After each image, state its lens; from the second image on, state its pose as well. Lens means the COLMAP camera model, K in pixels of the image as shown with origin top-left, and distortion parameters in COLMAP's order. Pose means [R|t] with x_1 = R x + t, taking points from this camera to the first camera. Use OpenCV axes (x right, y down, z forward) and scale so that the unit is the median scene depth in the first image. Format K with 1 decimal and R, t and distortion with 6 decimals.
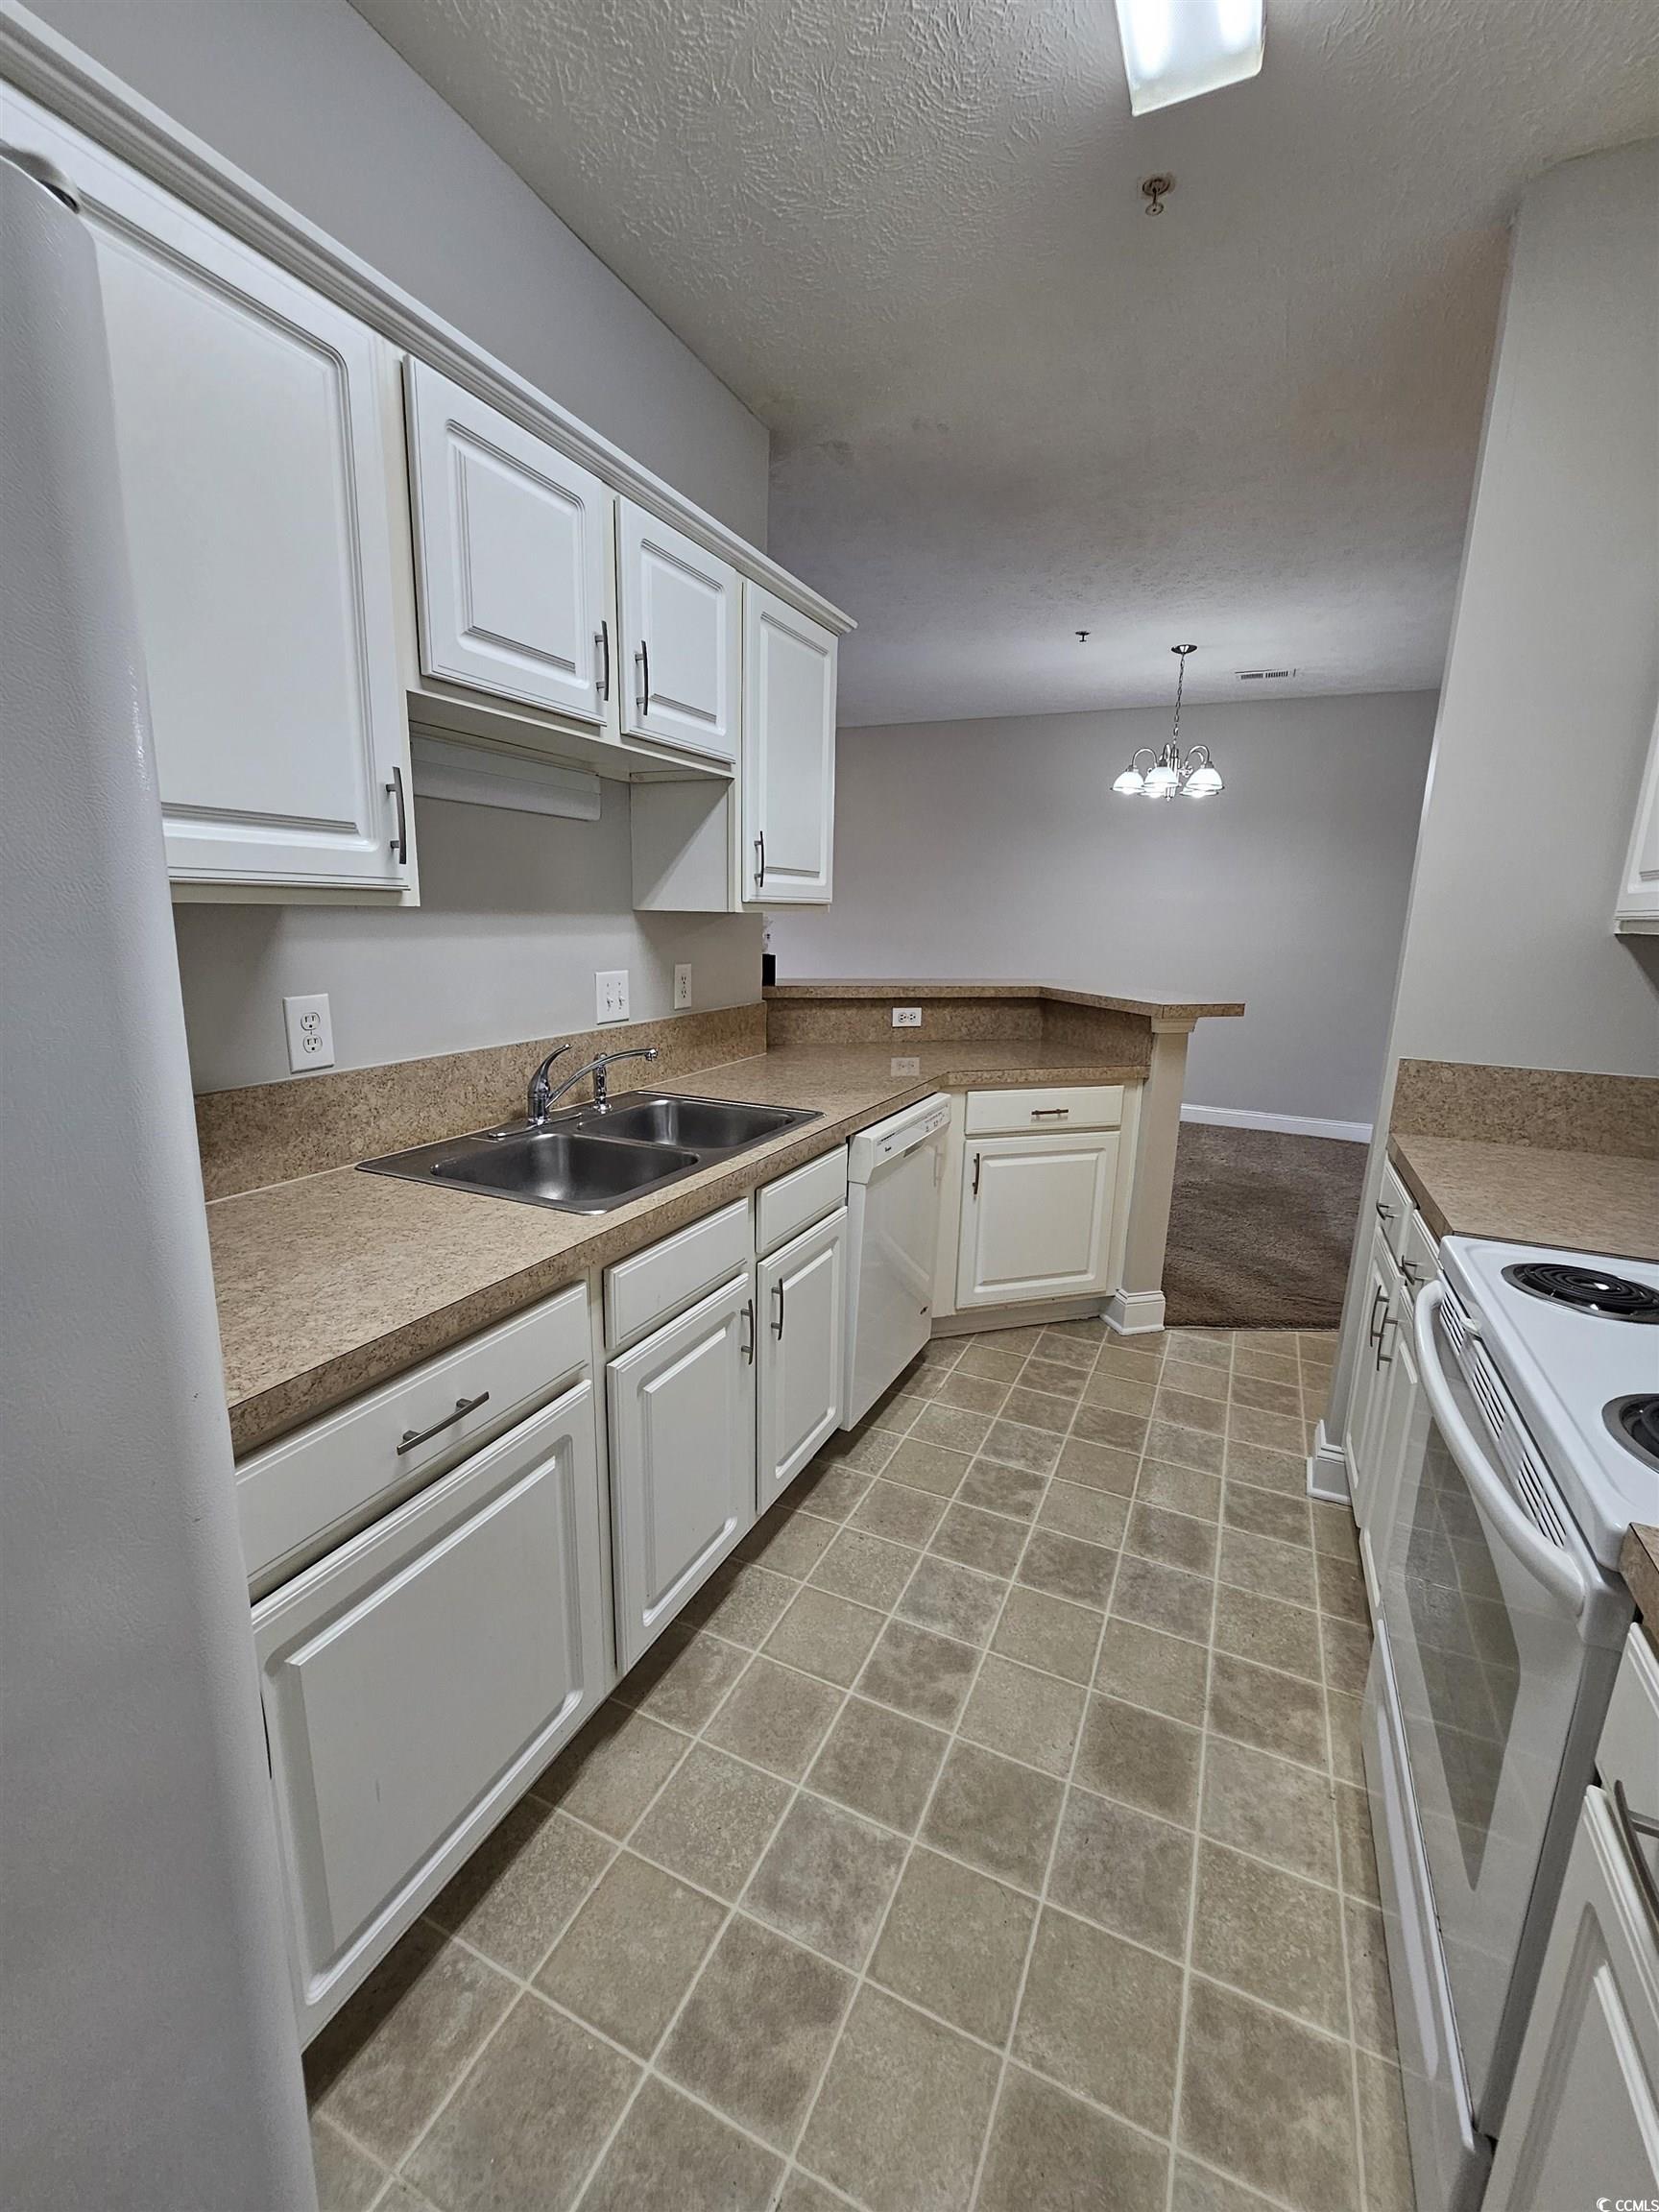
lens RADIAL K [[906.7, 0, 831.5], [0, 906.7, 1096.5], [0, 0, 1]] dist [0.001641, 0.000238]
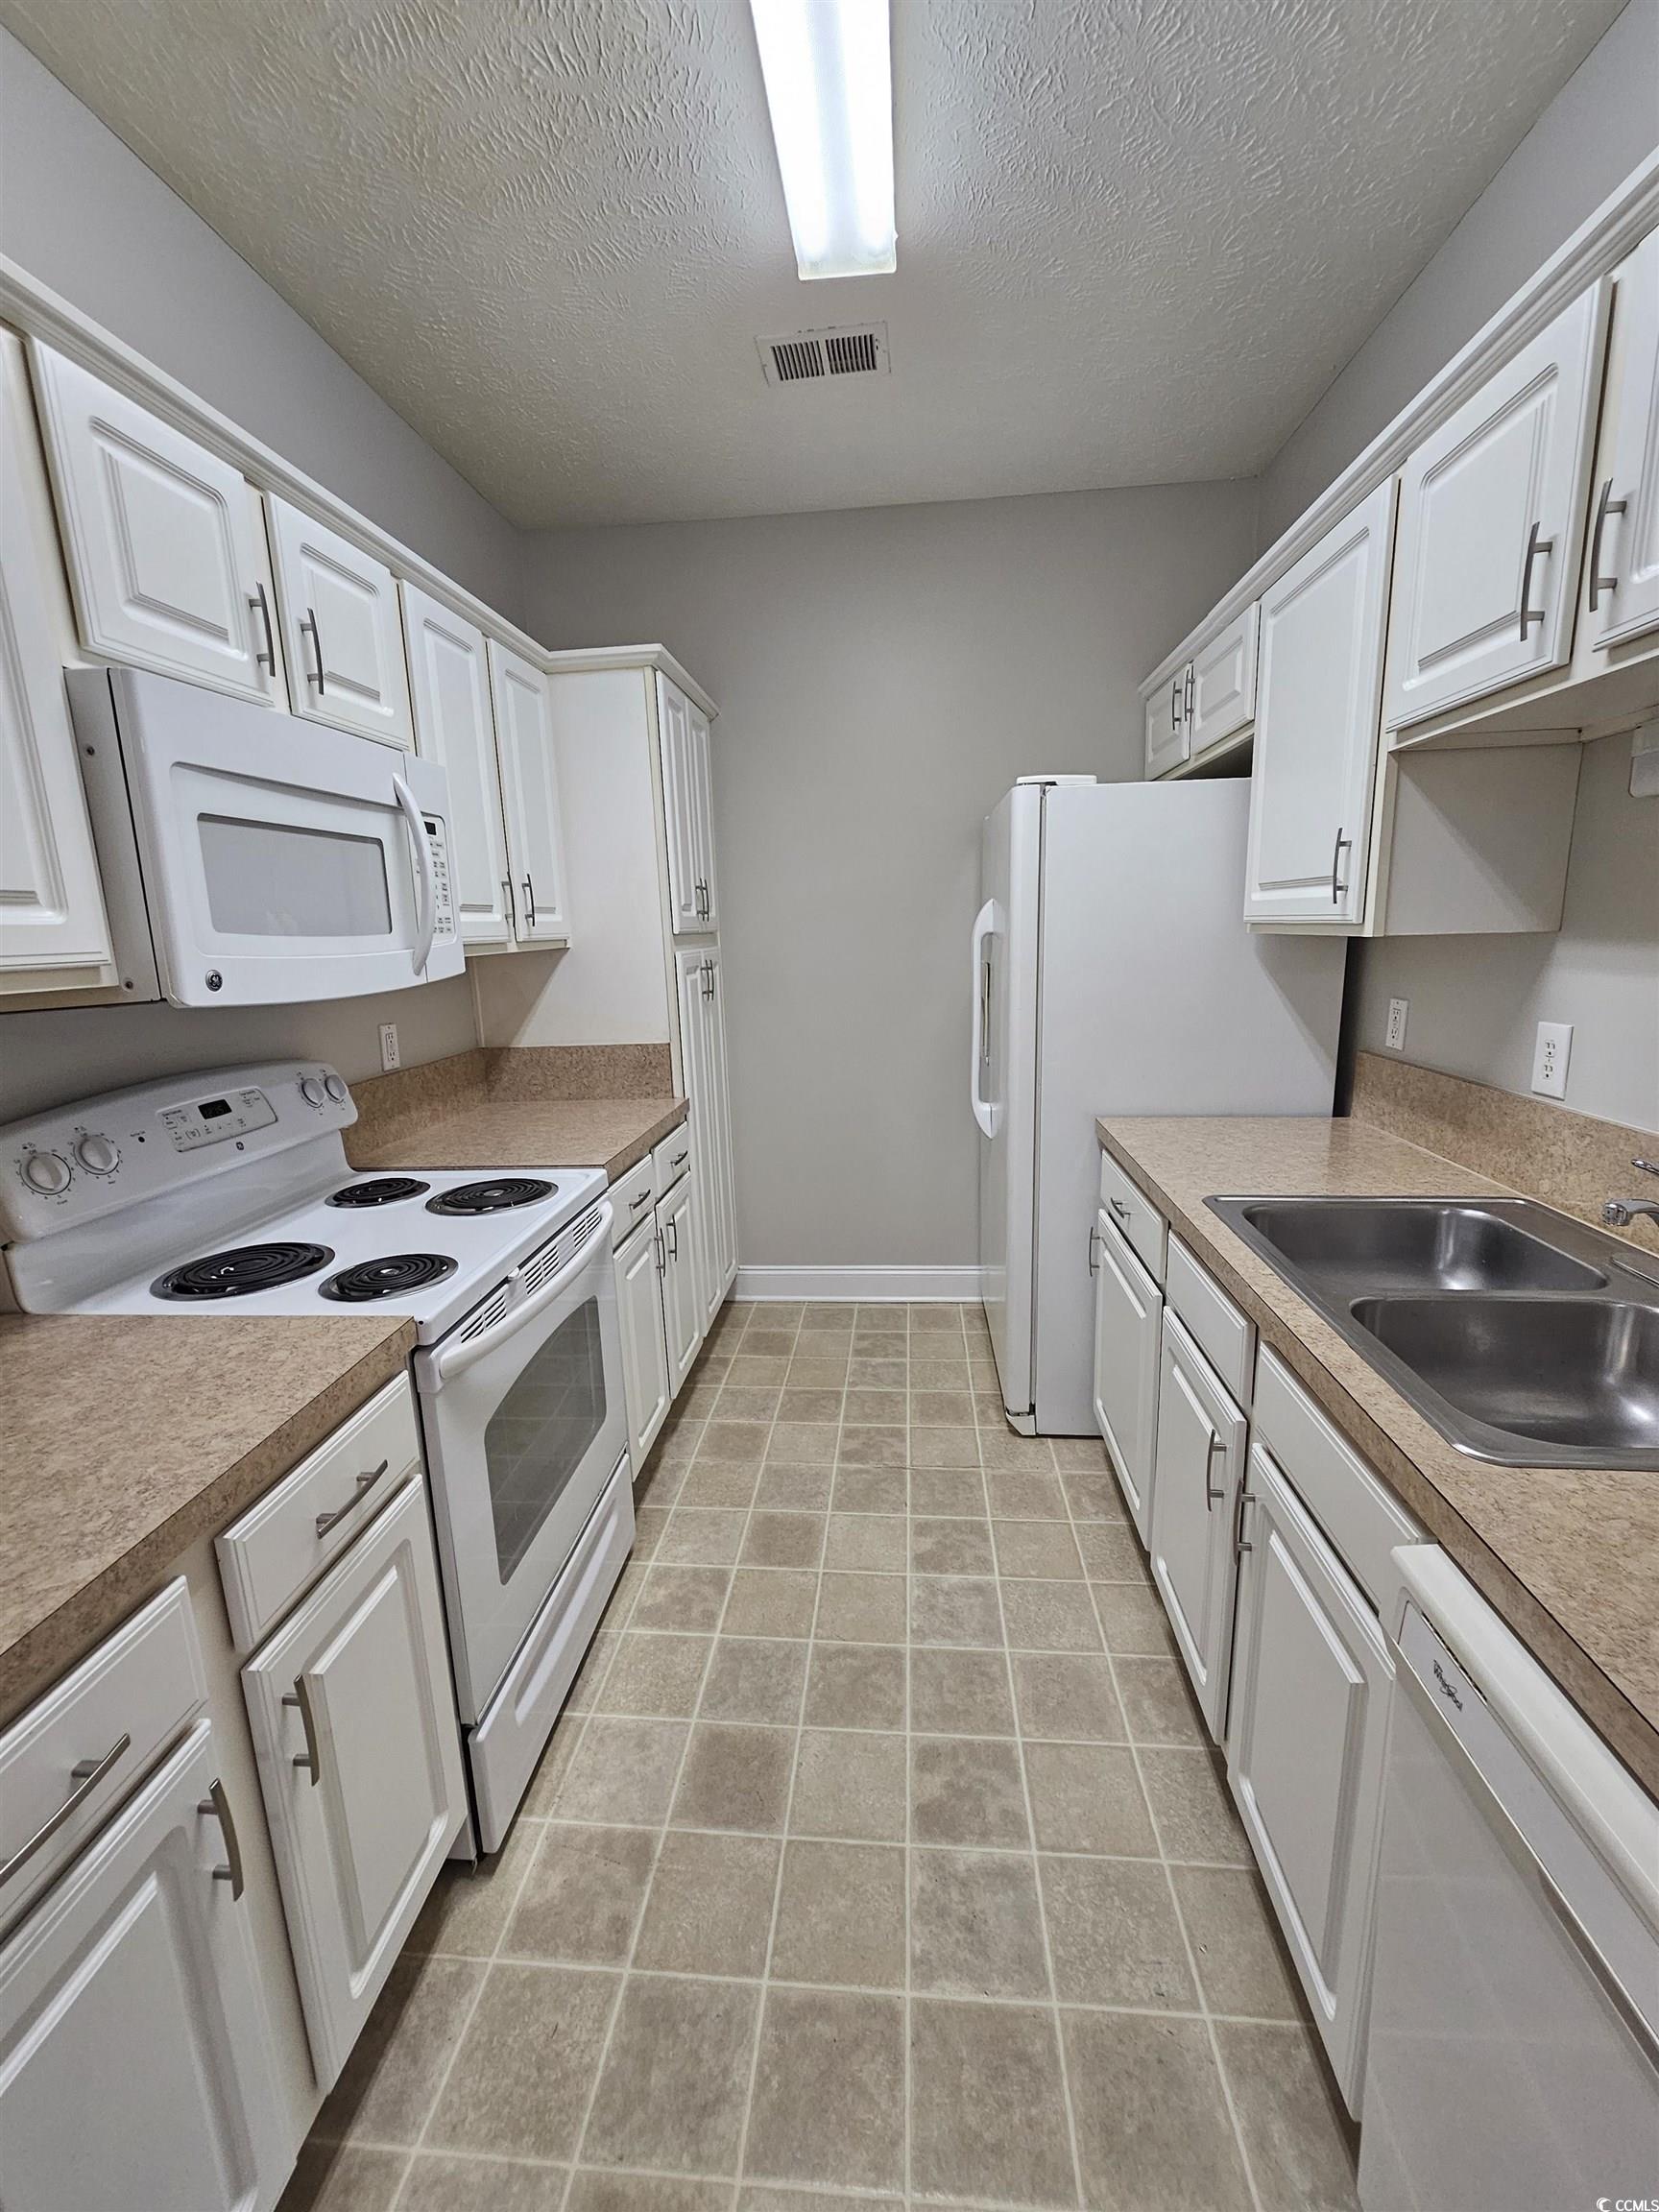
lens RADIAL K [[906.7, 0, 824.5], [0, 906.7, 1107.2], [0, 0, 1]] dist [0.001641, 0.000238]
pose [[-0.940422, 0.071572, -0.332392, 0.528933], [-0.061695, 0.925447, 0.373821, -0.350859], [0.334366, 0.372056, -0.865895, 1.630233]]
